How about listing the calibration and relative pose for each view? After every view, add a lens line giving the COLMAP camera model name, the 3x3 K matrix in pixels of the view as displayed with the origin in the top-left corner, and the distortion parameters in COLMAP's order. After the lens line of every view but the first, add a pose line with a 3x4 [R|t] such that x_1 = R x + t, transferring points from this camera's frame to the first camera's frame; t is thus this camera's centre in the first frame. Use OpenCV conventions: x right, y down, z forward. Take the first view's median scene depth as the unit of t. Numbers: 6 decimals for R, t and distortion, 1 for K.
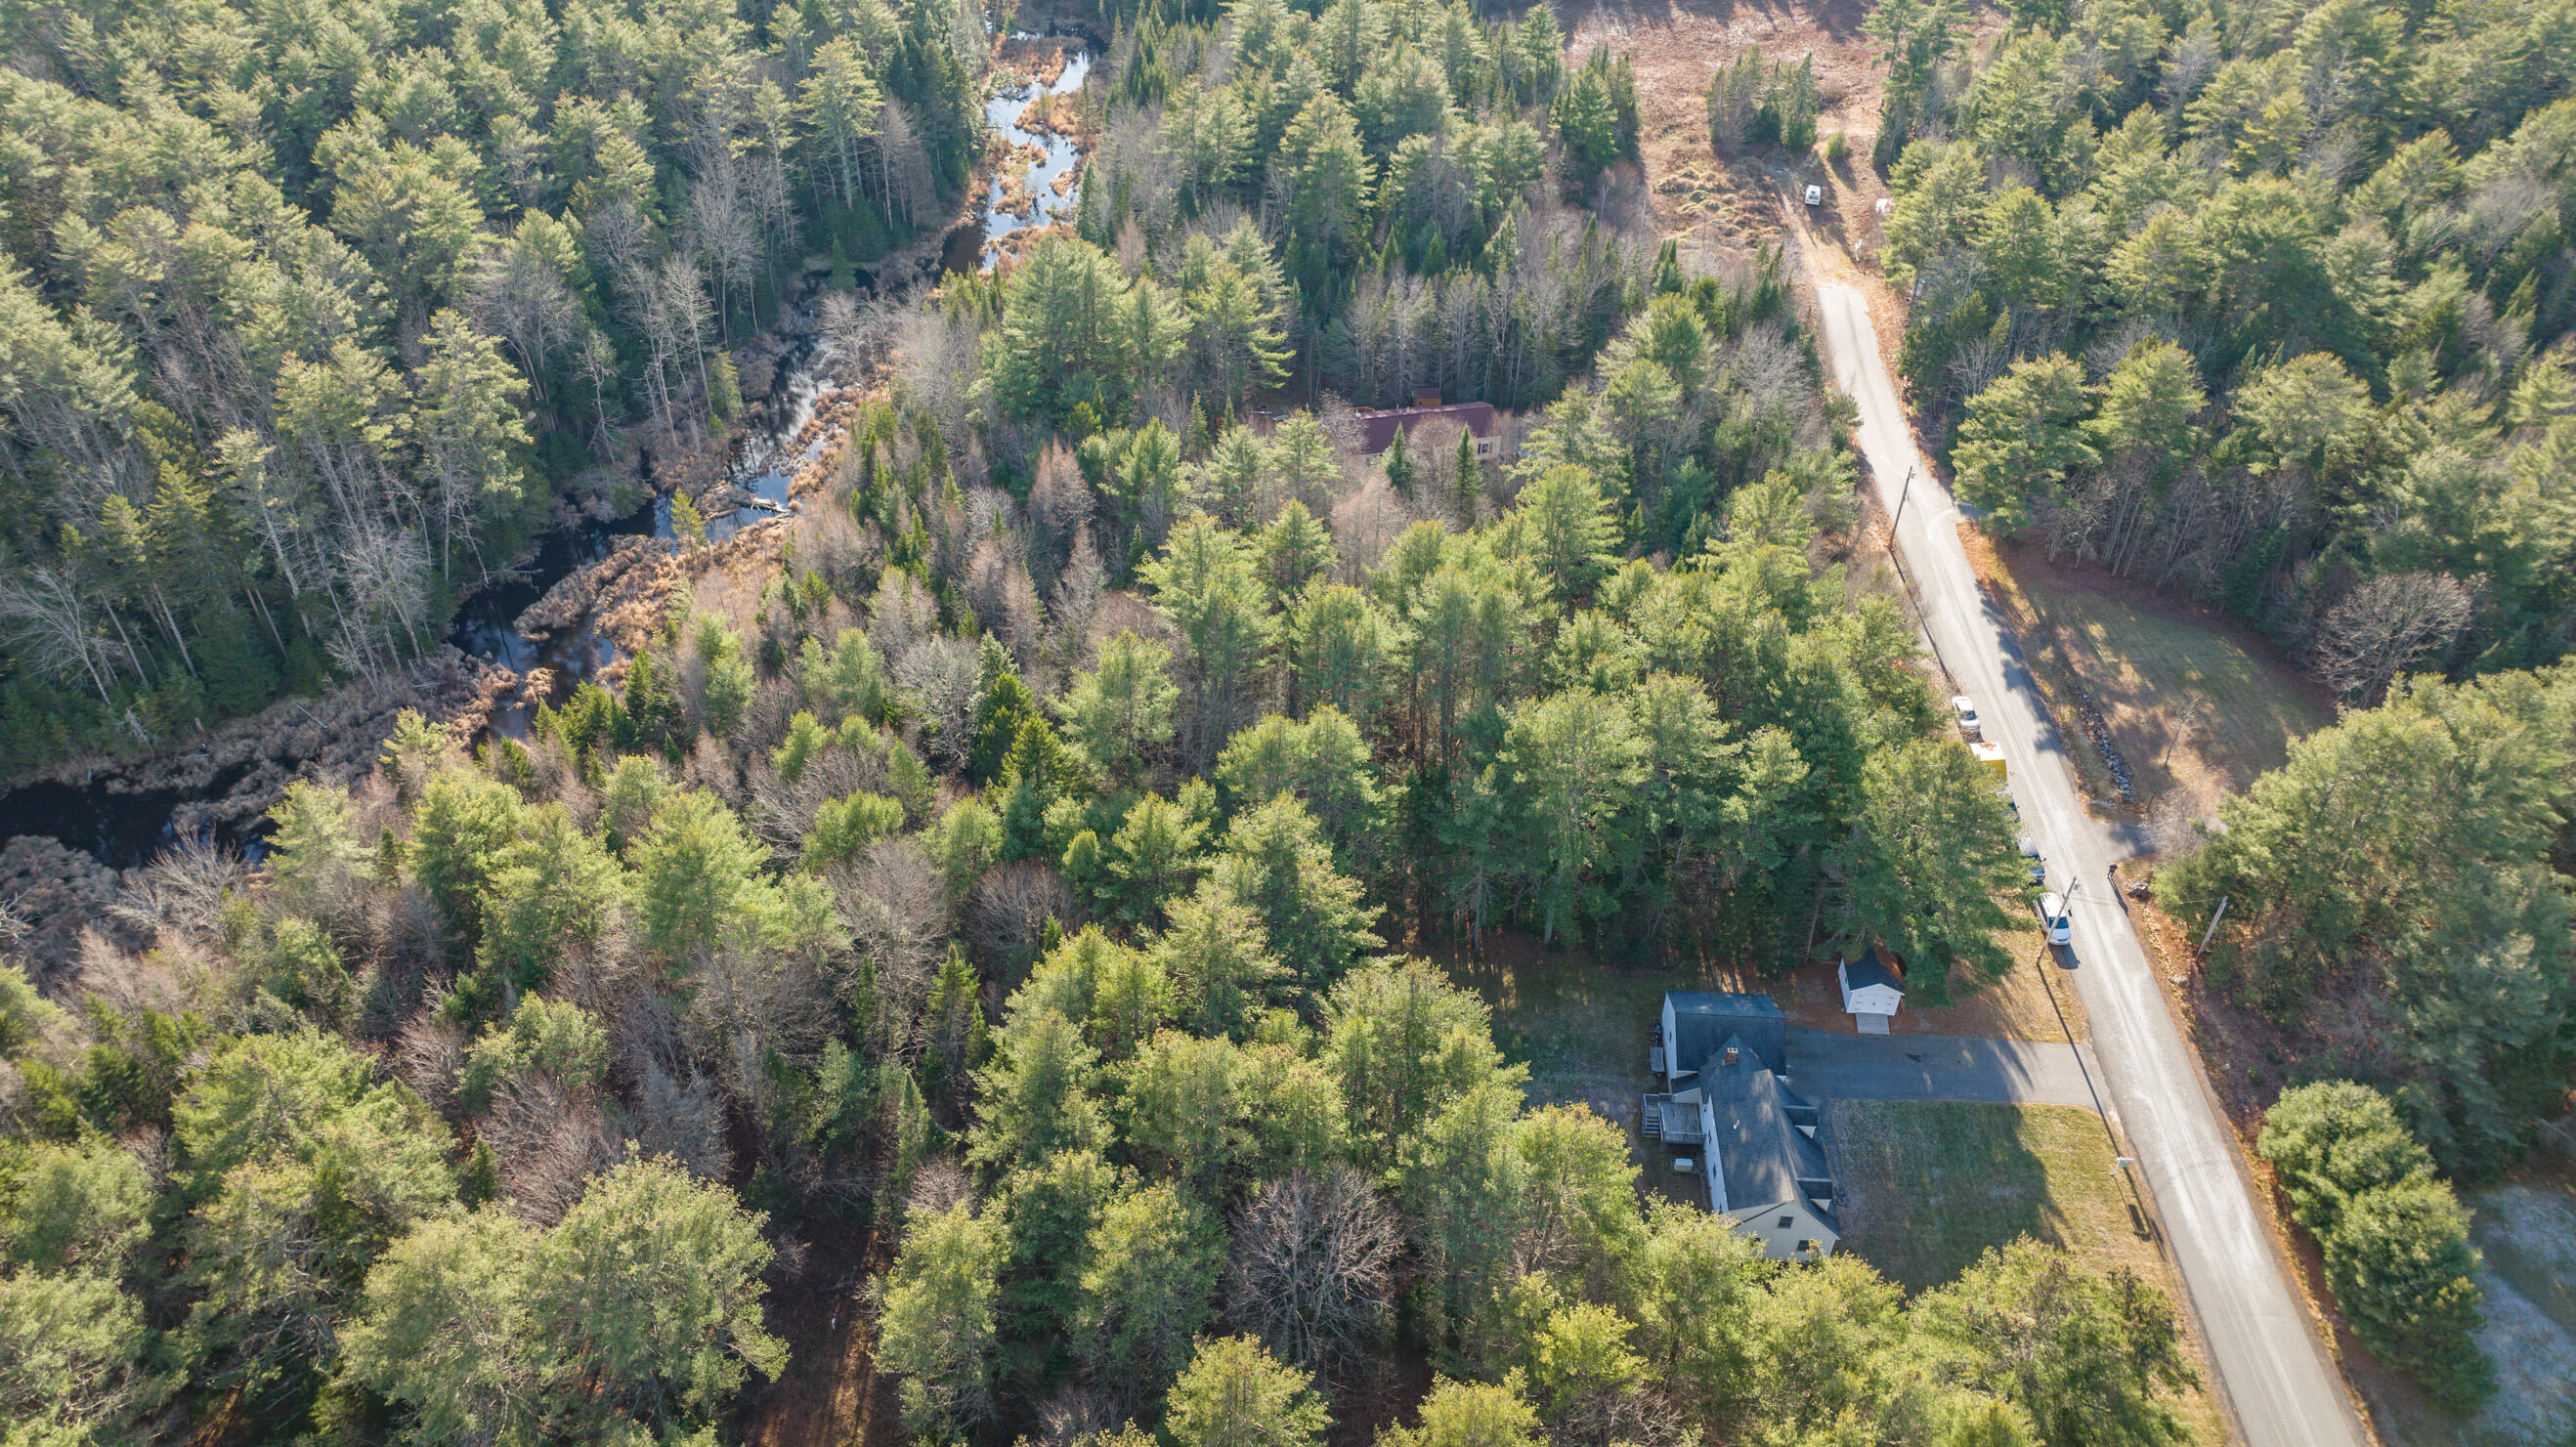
lens RADIAL K [[1809.9, 0, 1288.0], [0, 1809.9, 723.5], [0, 0, 1]] dist [-0.009820, 0.000596]
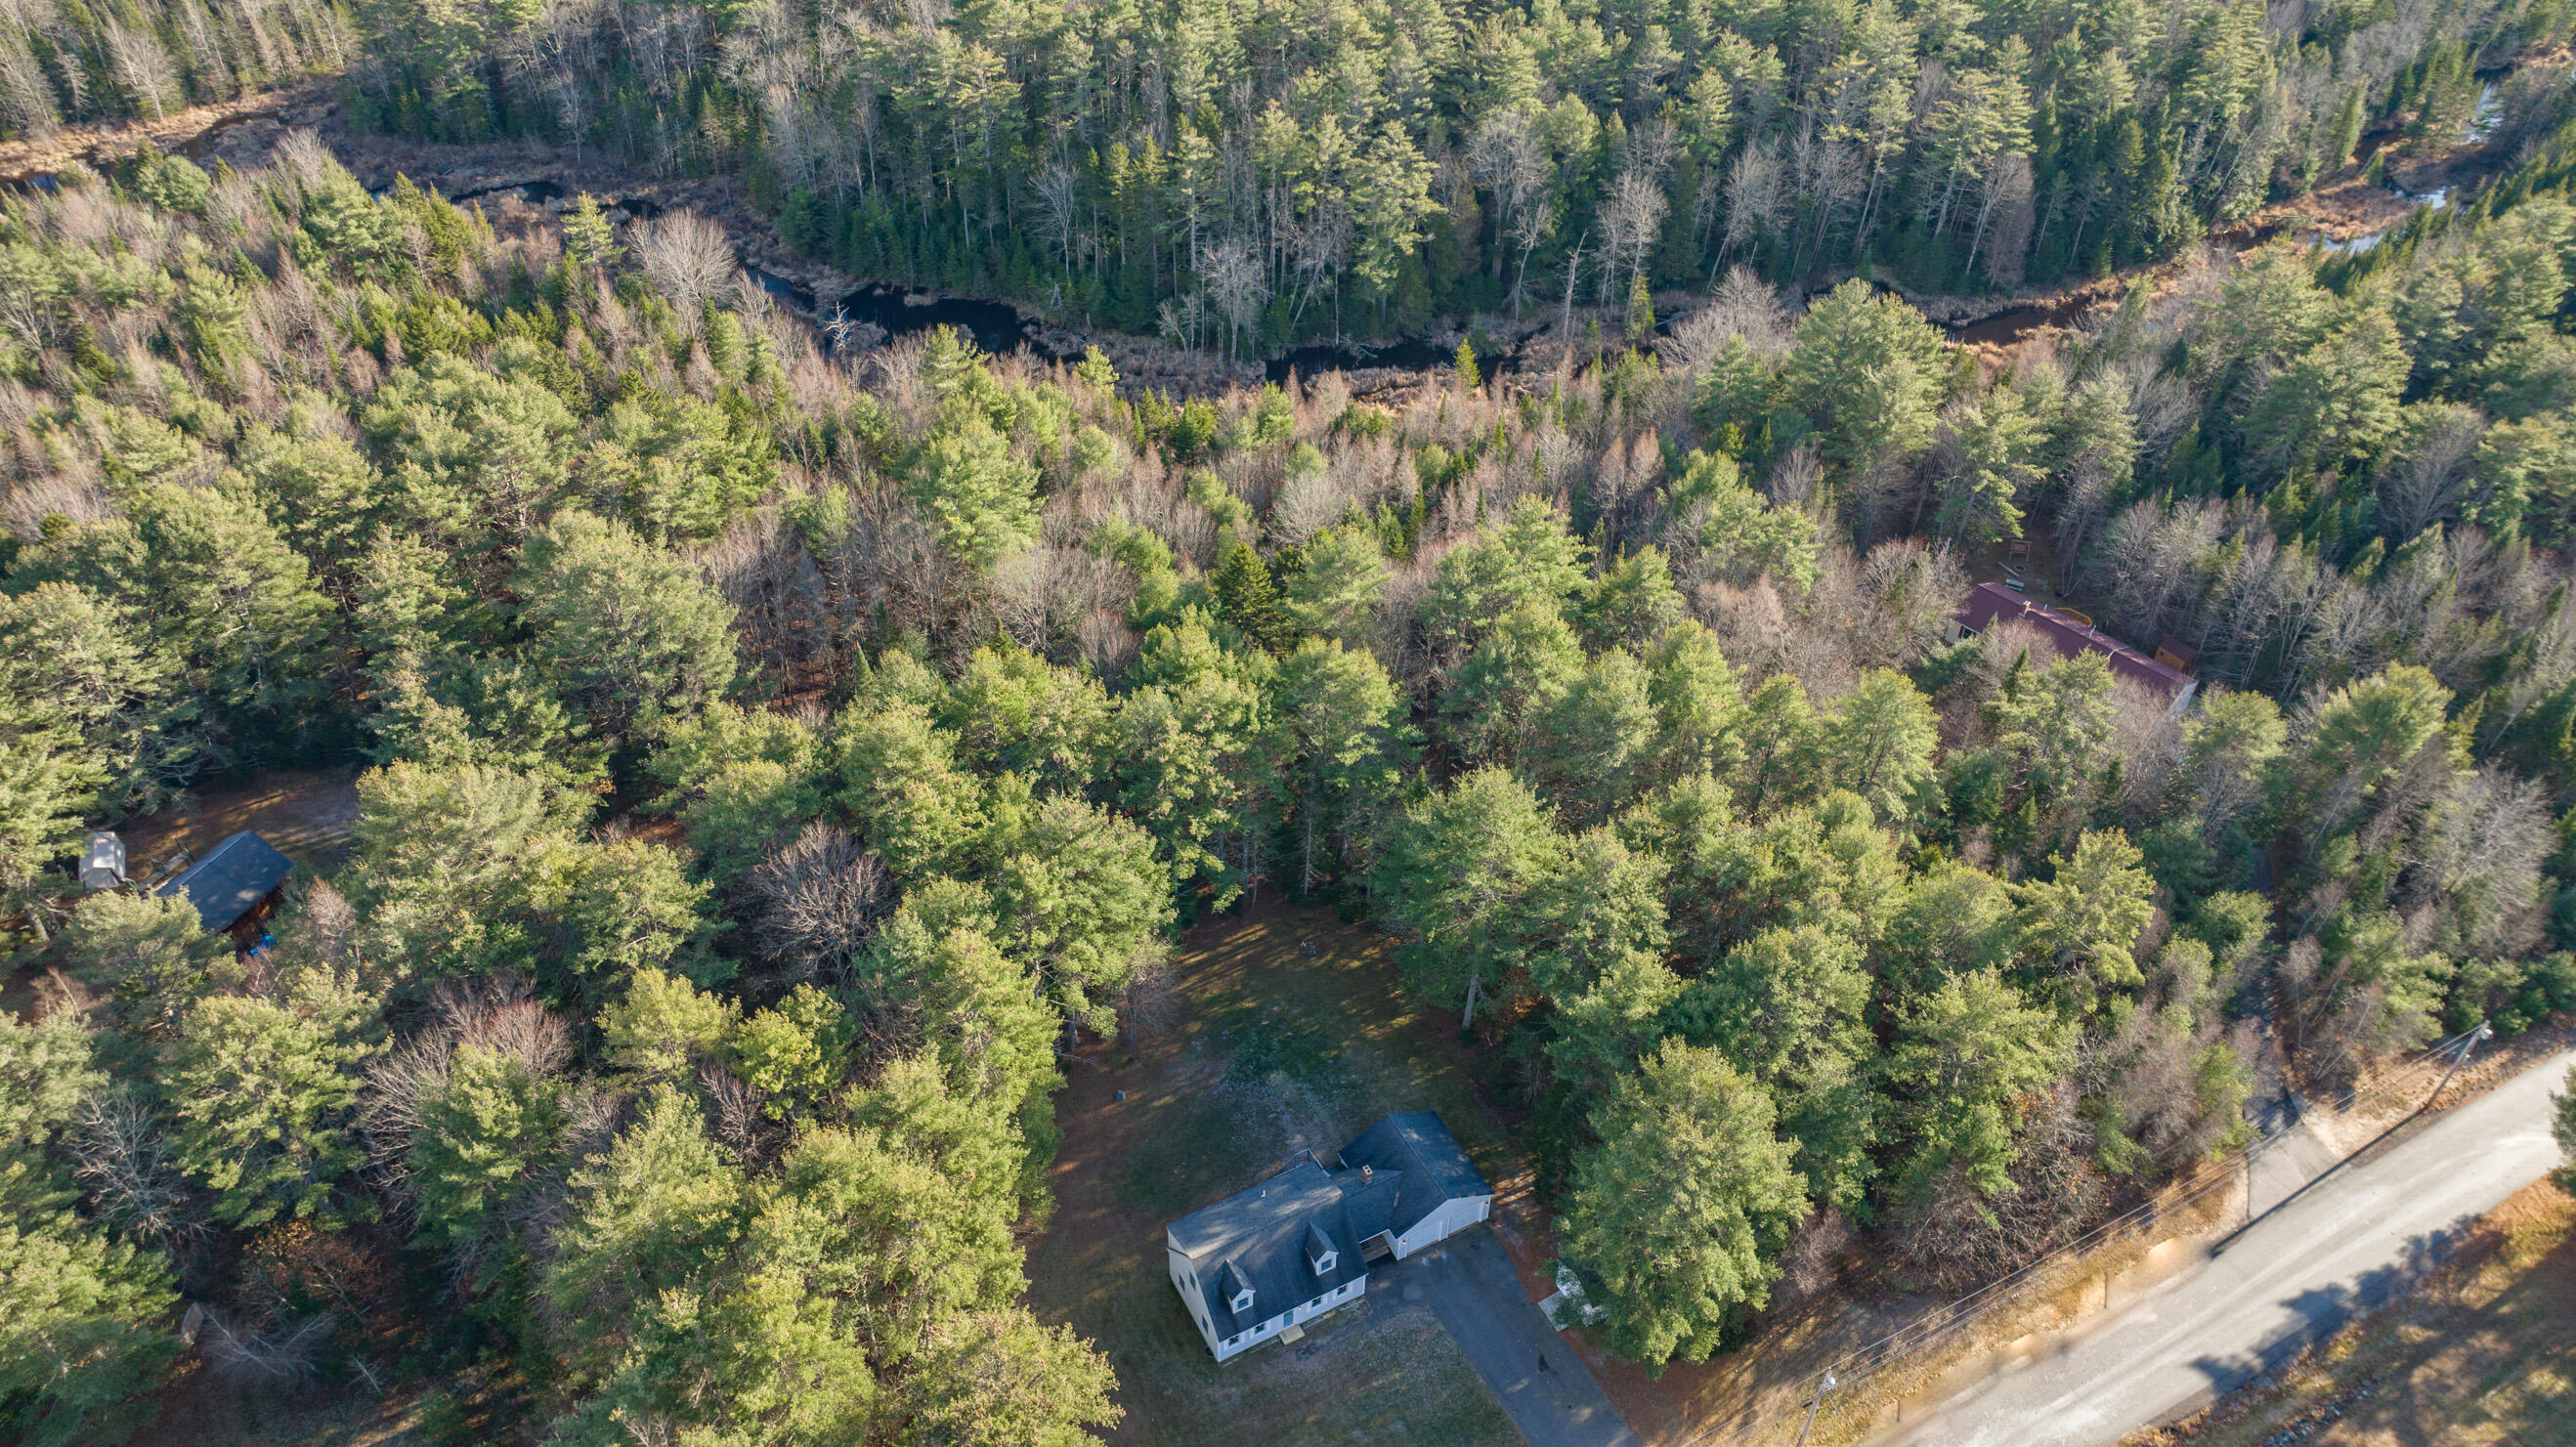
lens RADIAL K [[1844.6, 0, 1288.0], [0, 1844.6, 723.5], [0, 0, 1]] dist [0.002428, -0.000420]
pose [[0.520065, 0.544094, -0.658403, 0.531230], [-0.551622, 0.802486, 0.227442, -0.147017], [0.652109, 0.244906, 0.717478, 0.159596]]
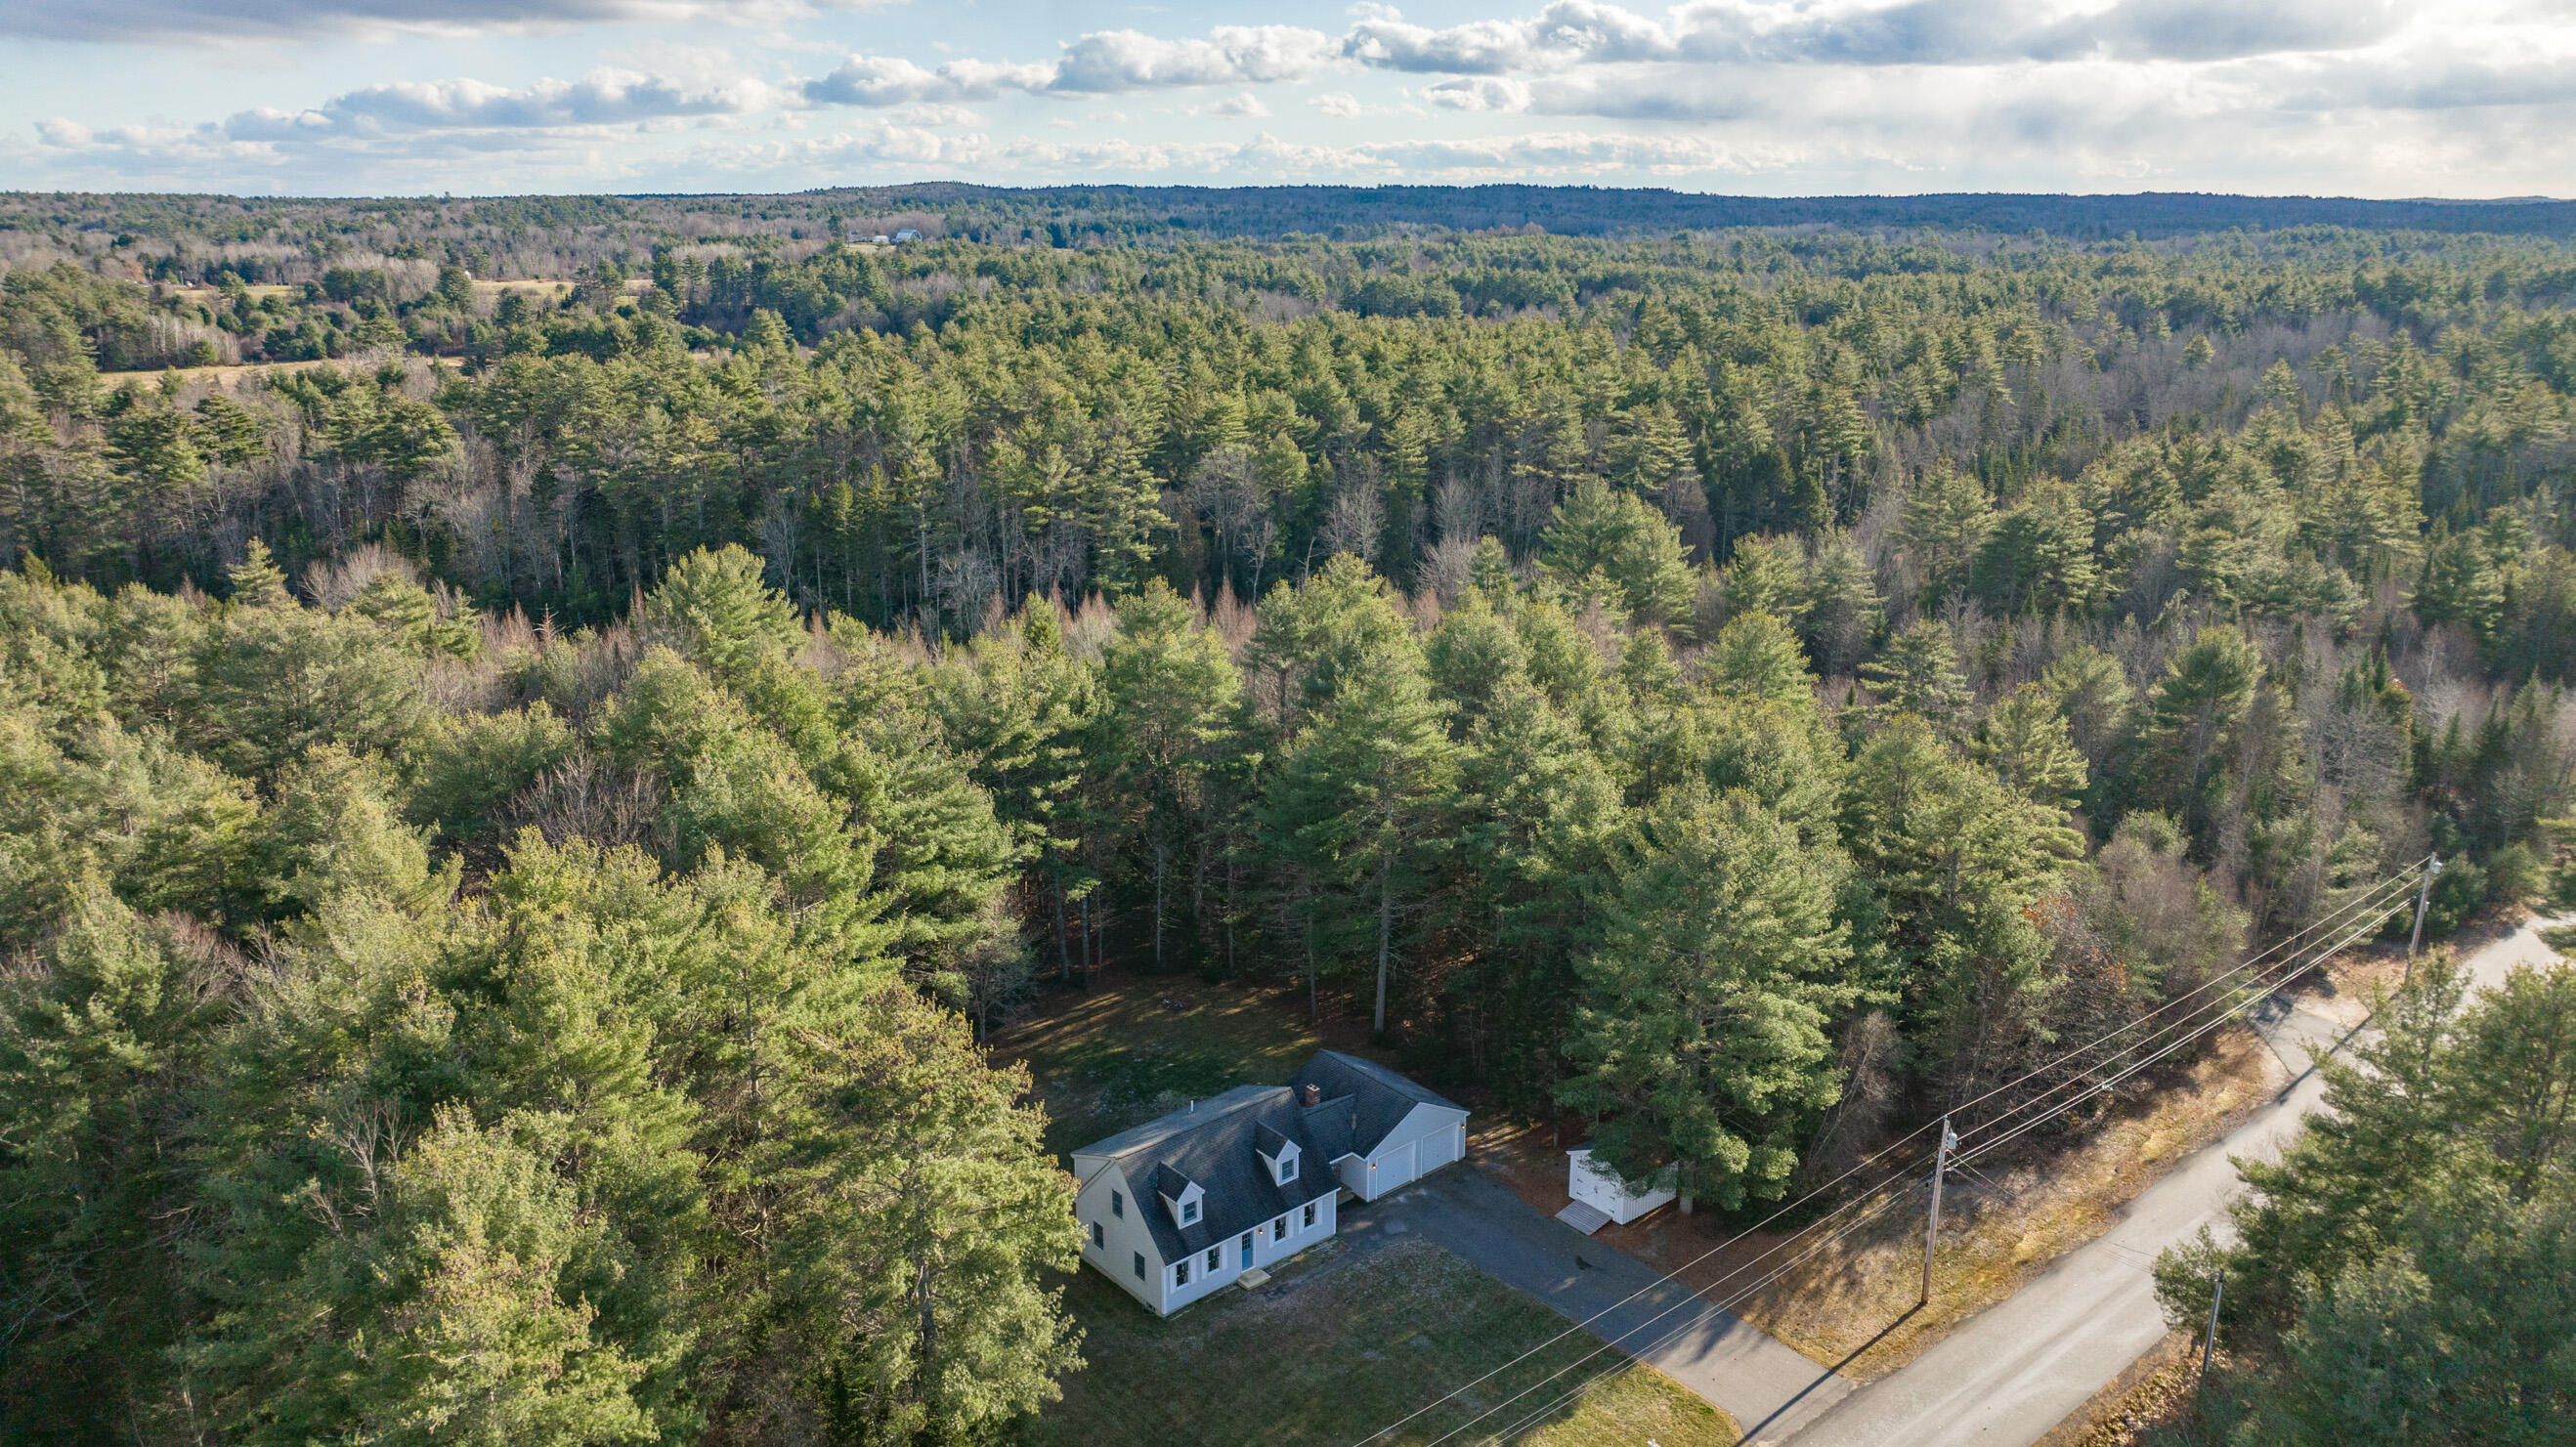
lens RADIAL K [[1844.6, 0, 1288.0], [0, 1844.6, 723.5], [0, 0, 1]] dist [0.002428, -0.000420]
pose [[0.686156, 0.186855, -0.703047, 0.541291], [-0.457846, 0.861950, -0.217759, 0.173984], [0.565302, 0.471304, 0.676983, 0.299106]]
